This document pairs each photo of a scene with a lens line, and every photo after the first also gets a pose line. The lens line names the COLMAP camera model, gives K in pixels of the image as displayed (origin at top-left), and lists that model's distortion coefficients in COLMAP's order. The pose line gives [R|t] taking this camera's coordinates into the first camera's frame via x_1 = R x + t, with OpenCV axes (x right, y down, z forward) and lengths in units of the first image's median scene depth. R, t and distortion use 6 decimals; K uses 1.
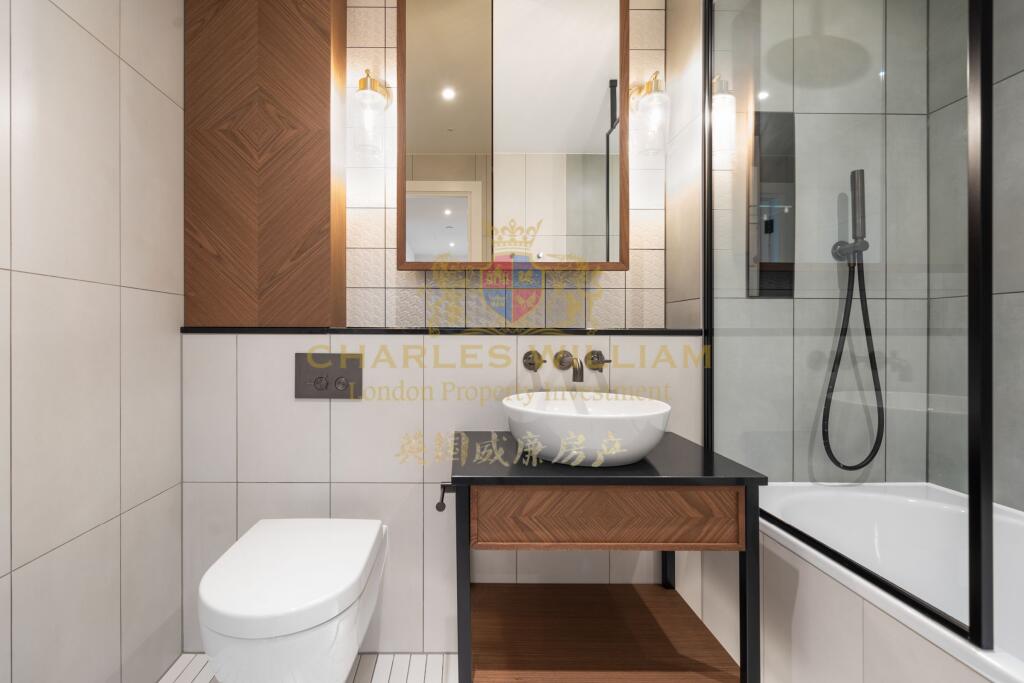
lens RADIAL K [[459.7, 0, 512.0], [0, 459.7, 341.5], [0, 0, 1]] dist [0.018032, -0.010963]
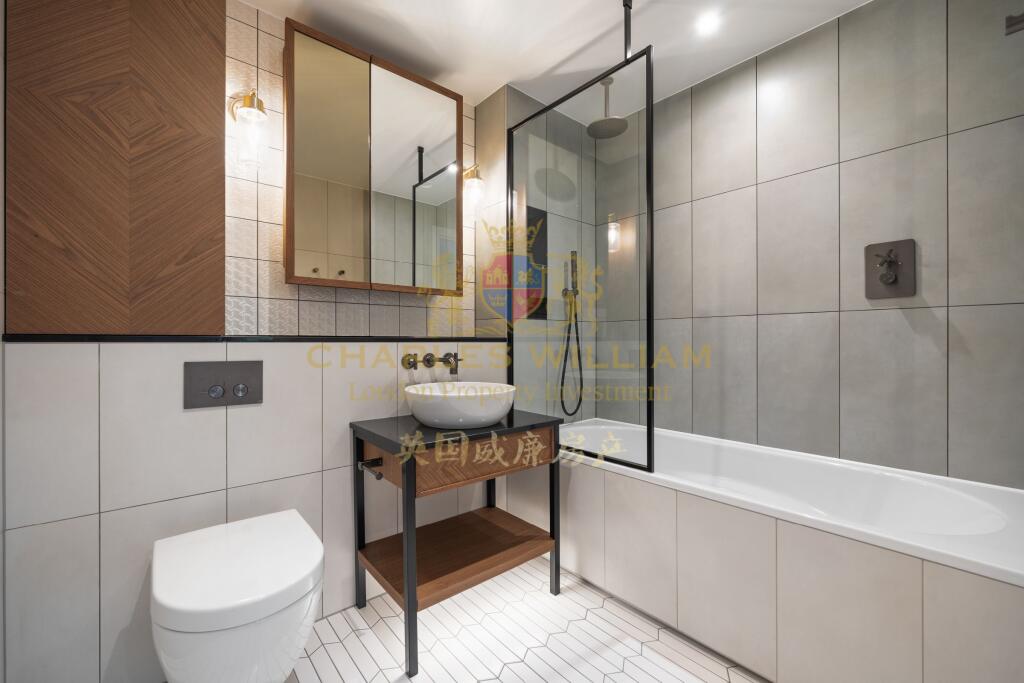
lens RADIAL K [[410.7, 0, 513.4], [0, 410.7, 351.9], [0, 0, 1]] dist [0.000936, 0.000090]
pose [[0.769484, -0.020845, 0.638326, -0.474652], [0.014517, 0.999780, 0.015148, 0.001132], [-0.638501, -0.002390, 0.769617, -0.091893]]
